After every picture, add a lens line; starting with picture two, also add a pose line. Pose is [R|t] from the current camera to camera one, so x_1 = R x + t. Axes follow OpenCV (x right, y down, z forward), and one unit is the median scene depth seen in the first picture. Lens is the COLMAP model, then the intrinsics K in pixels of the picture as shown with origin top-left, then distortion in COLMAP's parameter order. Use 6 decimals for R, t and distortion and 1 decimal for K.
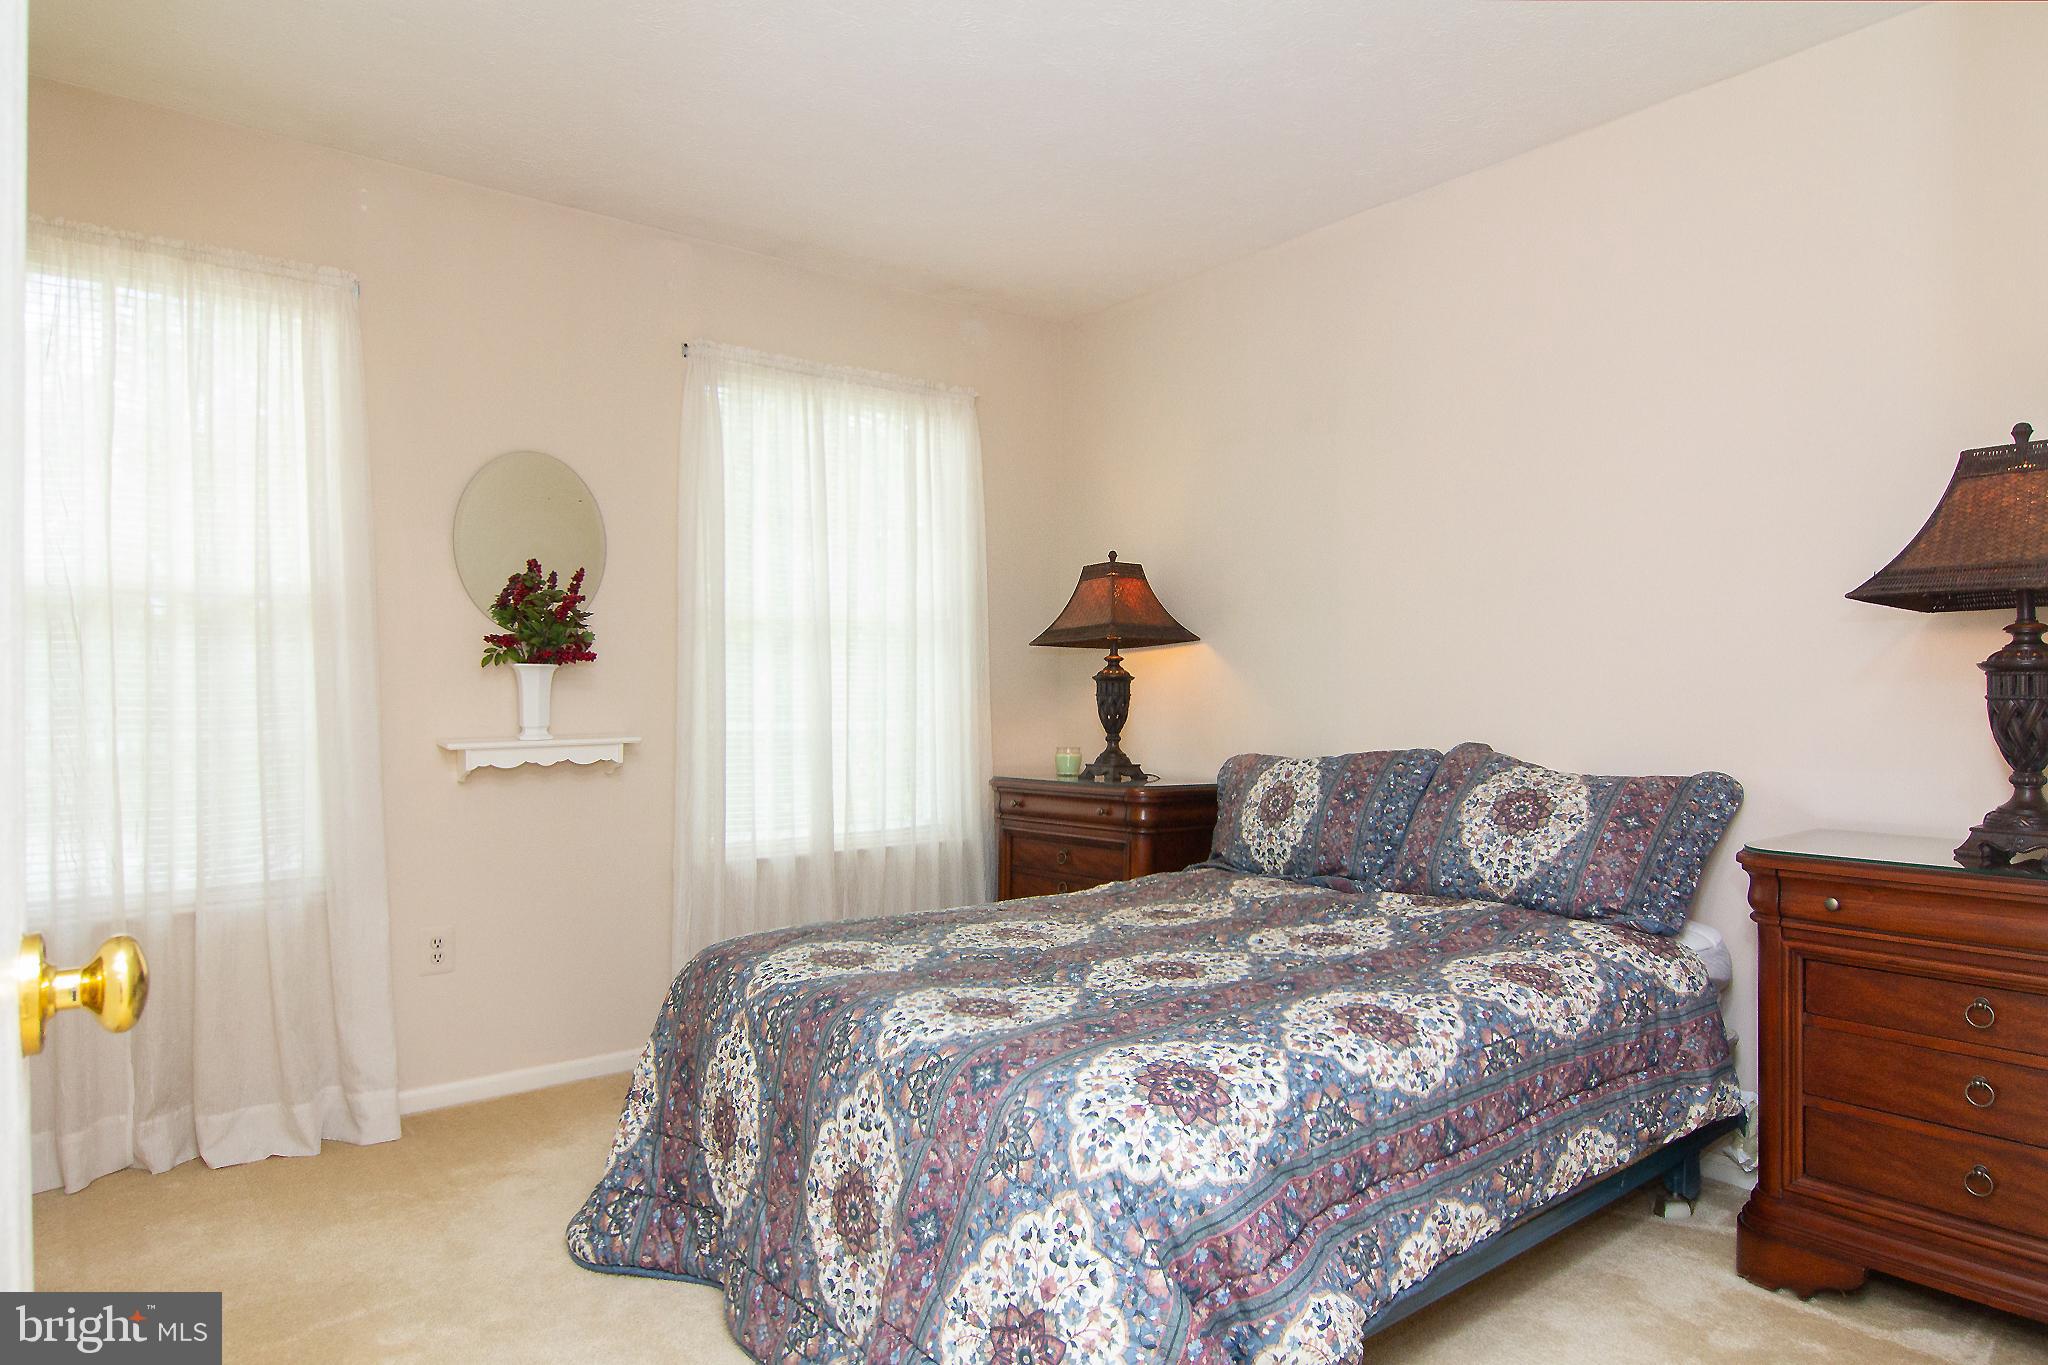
lens RADIAL K [[1170.2, 0, 1024.0], [0, 1170.2, 682.5], [0, 0, 1]] dist [-0.004259, -0.001989]
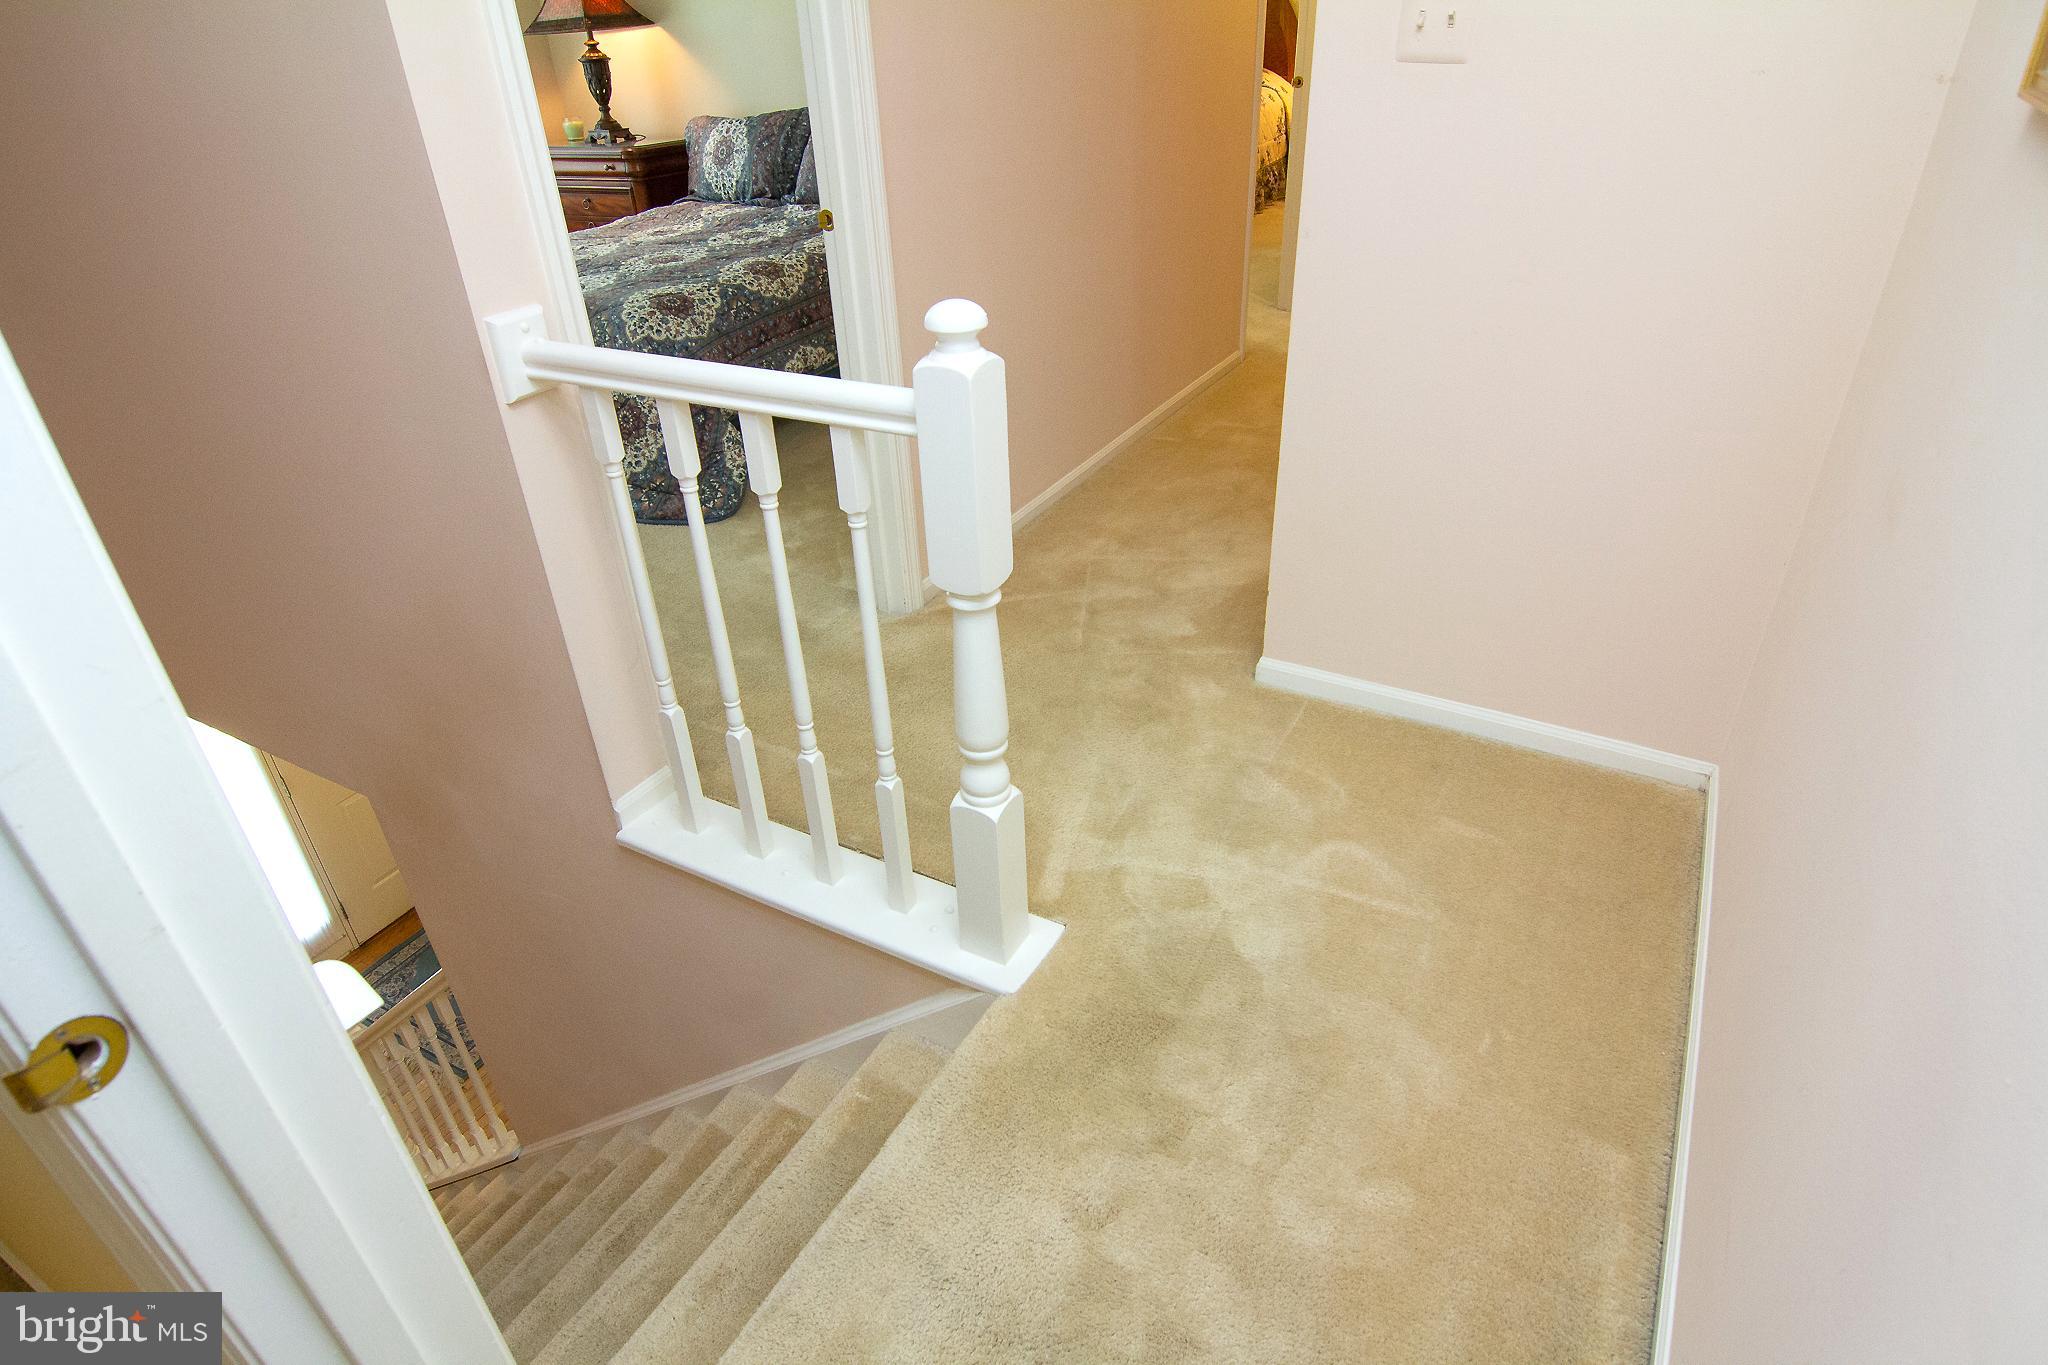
lens RADIAL K [[1170.2, 0, 1024.0], [0, 1170.2, 682.5], [0, 0, 1]] dist [-0.004259, -0.001989]
pose [[0.925586, -0.226363, 0.303397, -0.050067], [0.035946, 0.850438, 0.524846, -0.110726], [-0.376826, -0.474884, 0.795291, -0.814536]]
